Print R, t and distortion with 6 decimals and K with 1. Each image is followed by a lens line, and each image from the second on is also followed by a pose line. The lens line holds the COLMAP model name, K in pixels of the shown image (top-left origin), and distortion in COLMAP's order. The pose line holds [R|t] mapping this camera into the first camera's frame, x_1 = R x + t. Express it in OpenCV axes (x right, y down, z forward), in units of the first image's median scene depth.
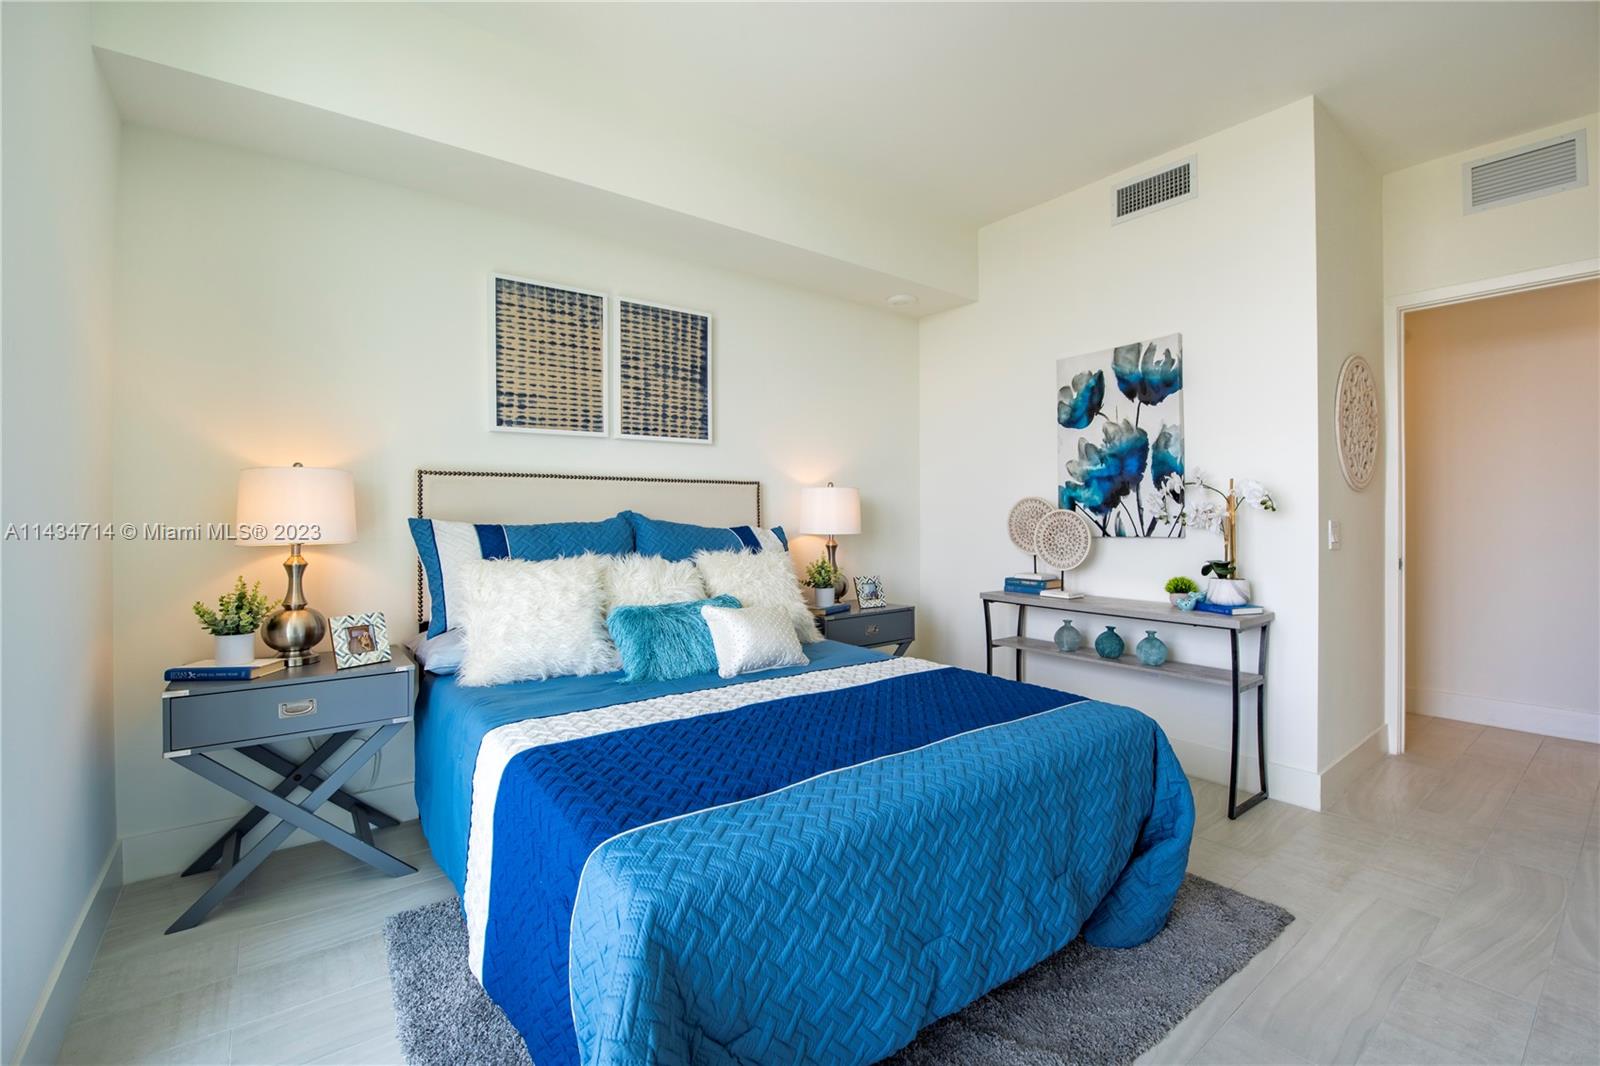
lens RADIAL K [[721.2, 0, 799.4], [0, 721.2, 518.0], [0, 0, 1]] dist [-0.001635, -0.000007]
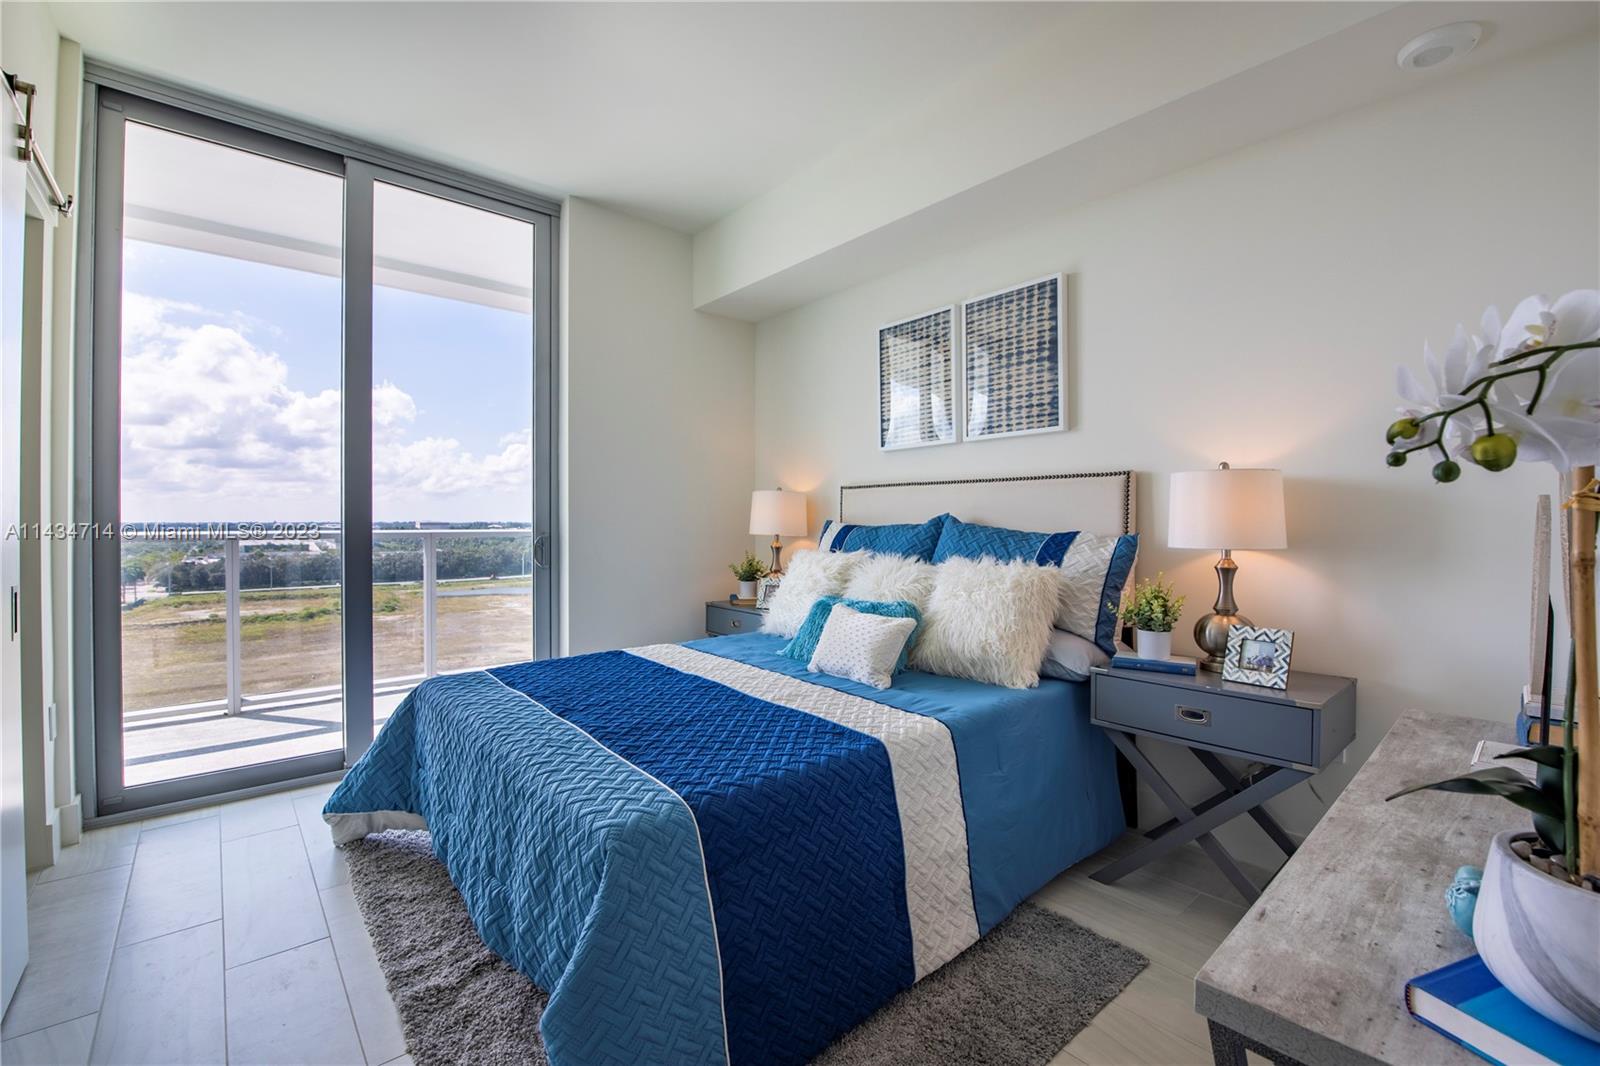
lens RADIAL K [[661.4, 0, 812.8], [0, 661.4, 529.5], [0, 0, 1]] dist [-0.015114, -0.001462]
pose [[0.072351, 0.009791, -0.997331, 0.624822], [-0.008327, 0.999923, 0.009213, 0.005160], [0.997344, 0.007639, 0.072427, 0.687848]]
